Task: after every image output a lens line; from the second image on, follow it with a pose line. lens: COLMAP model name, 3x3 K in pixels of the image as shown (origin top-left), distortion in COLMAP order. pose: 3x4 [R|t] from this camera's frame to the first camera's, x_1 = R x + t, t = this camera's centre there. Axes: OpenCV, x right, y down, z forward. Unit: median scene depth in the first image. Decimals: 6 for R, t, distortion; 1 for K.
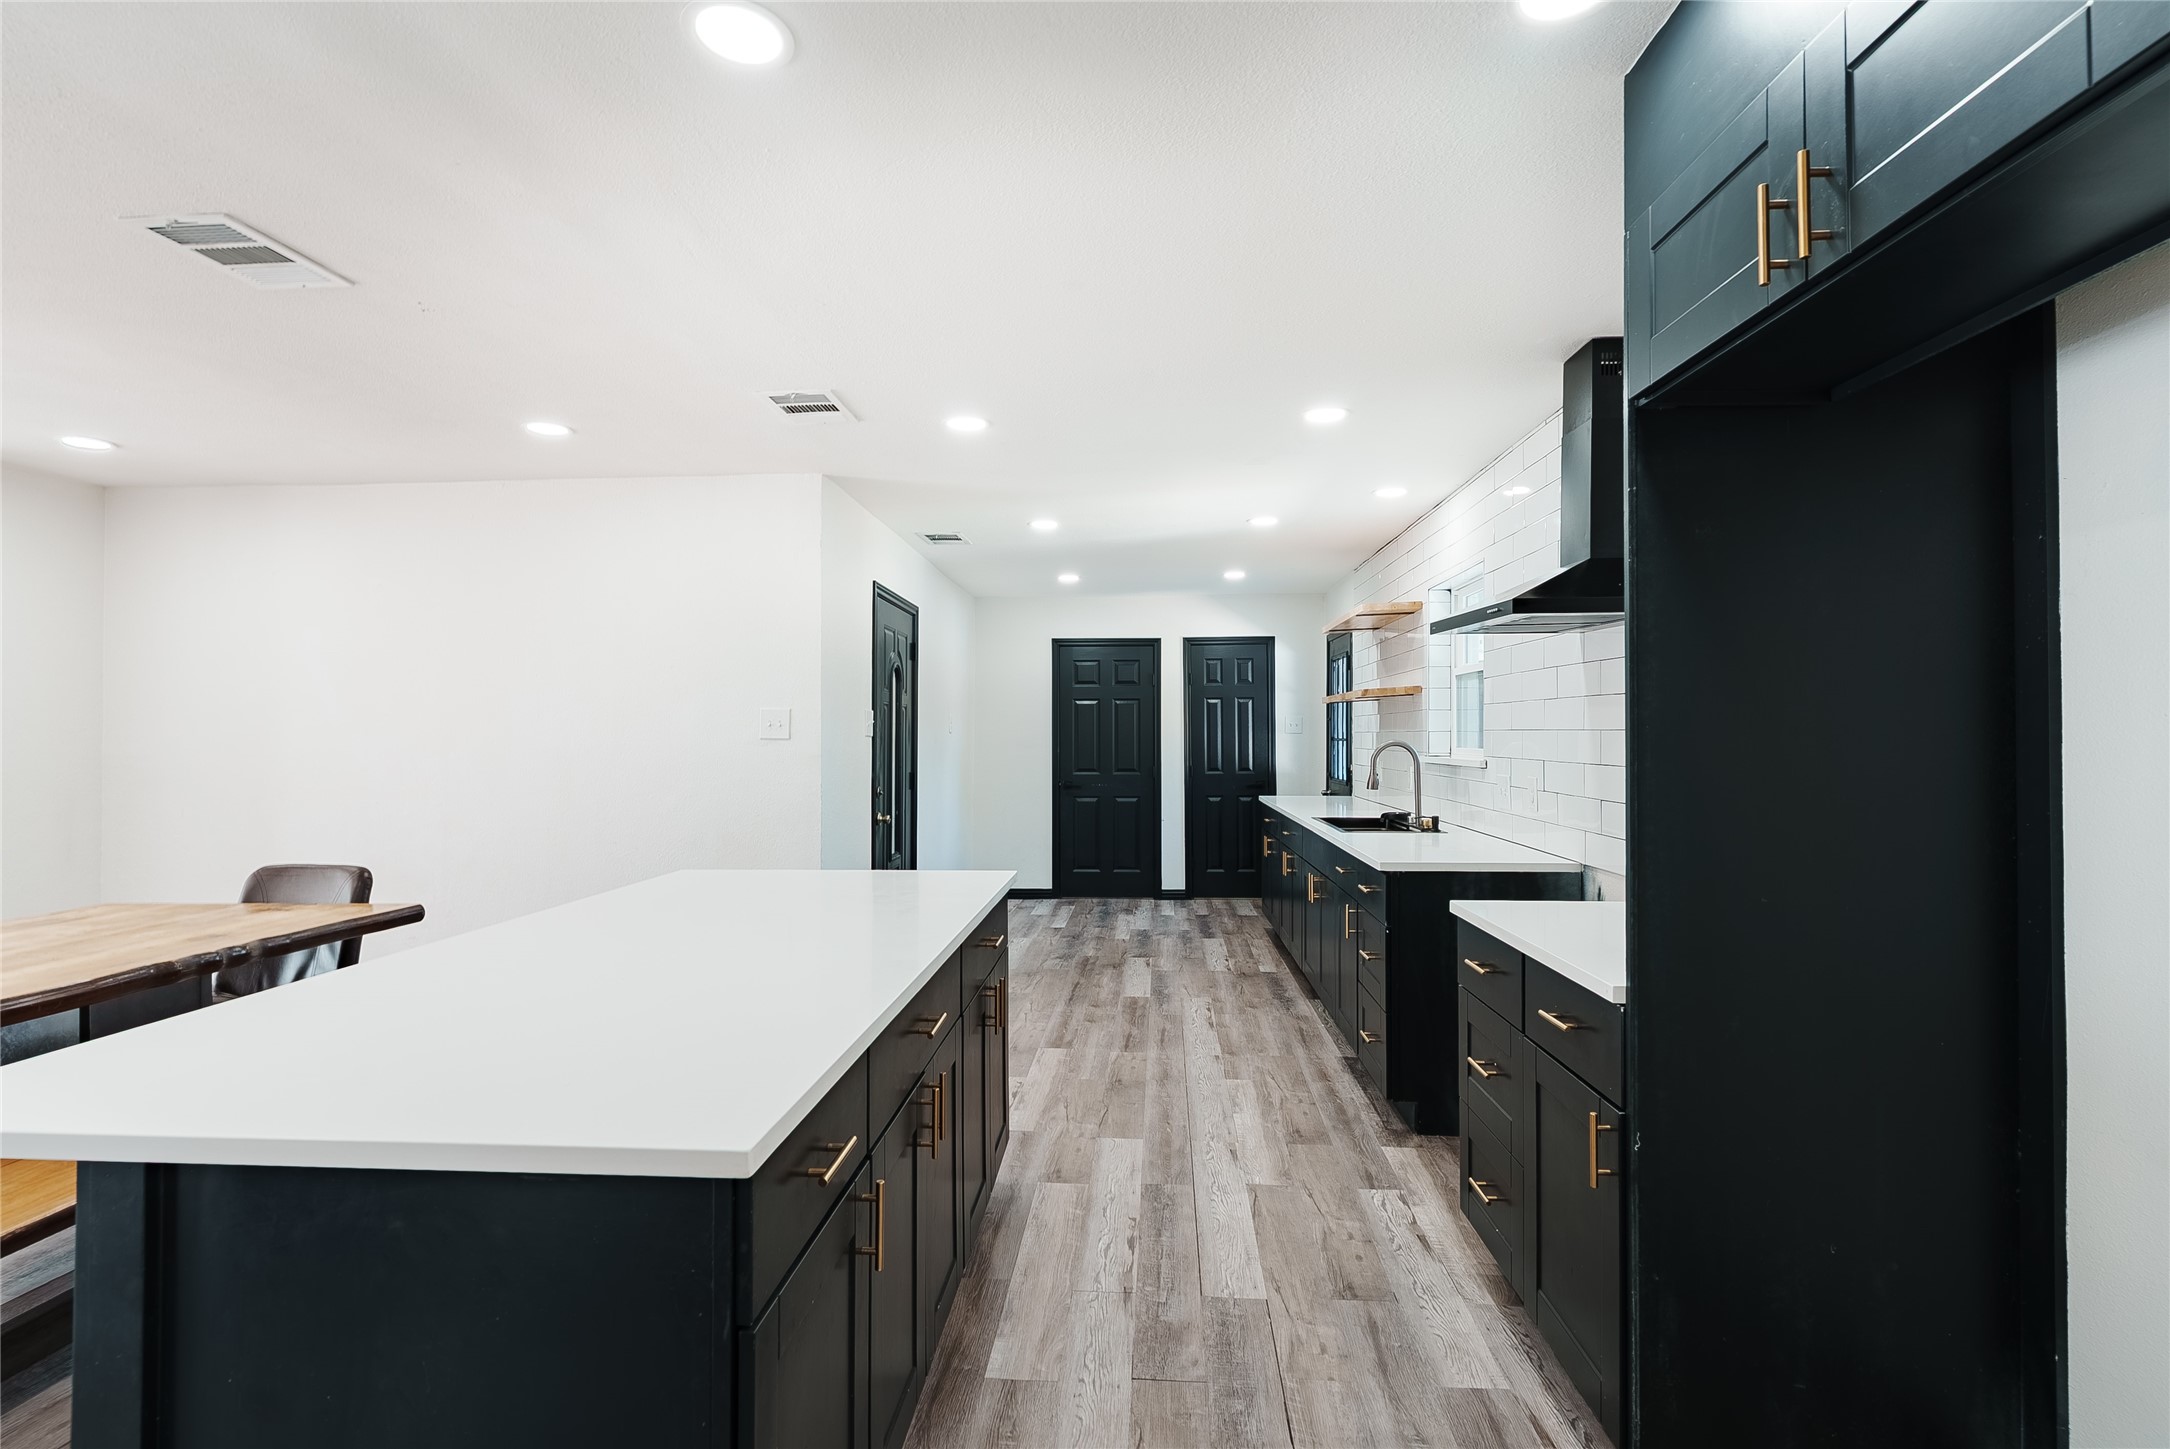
lens RADIAL K [[1055.8, 0, 1078.9], [0, 1055.8, 728.8], [0, 0, 1]] dist [0.000973, -0.000113]
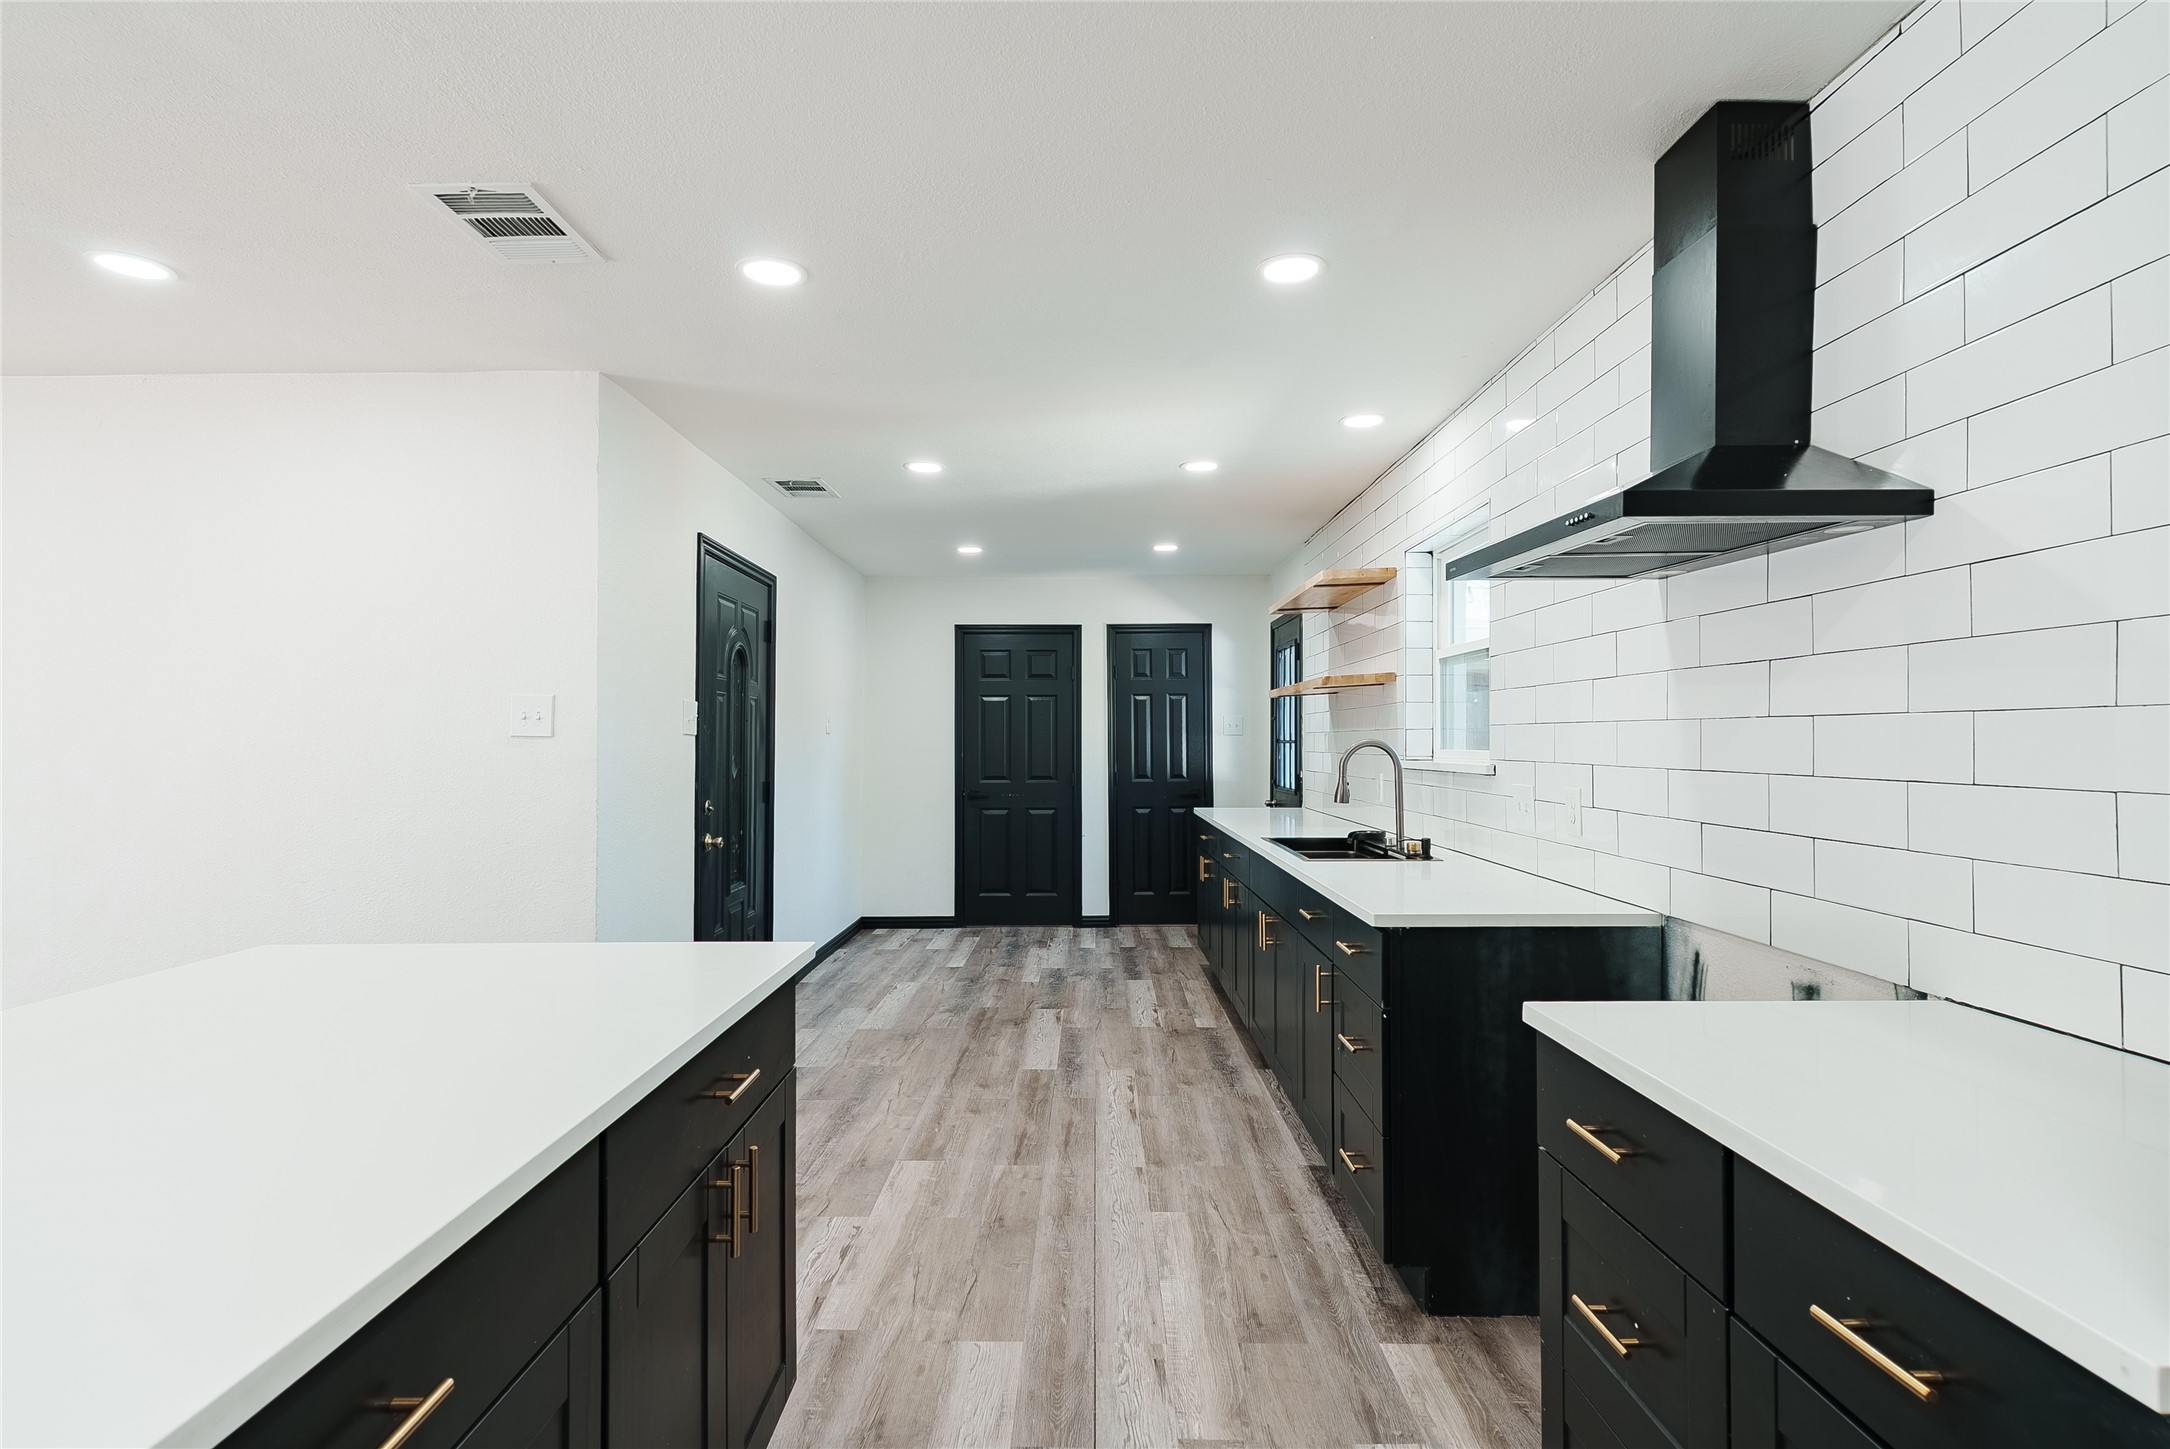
lens RADIAL K [[1055.8, 0, 1083.1], [0, 1055.8, 731.0], [0, 0, 1]] dist [0.000973, -0.000113]
pose [[0.997791, 0.000410, 0.066432, 0.034043], [-0.000153, 0.999992, -0.003881, 0.007082], [-0.066433, 0.003862, 0.997783, 0.214350]]
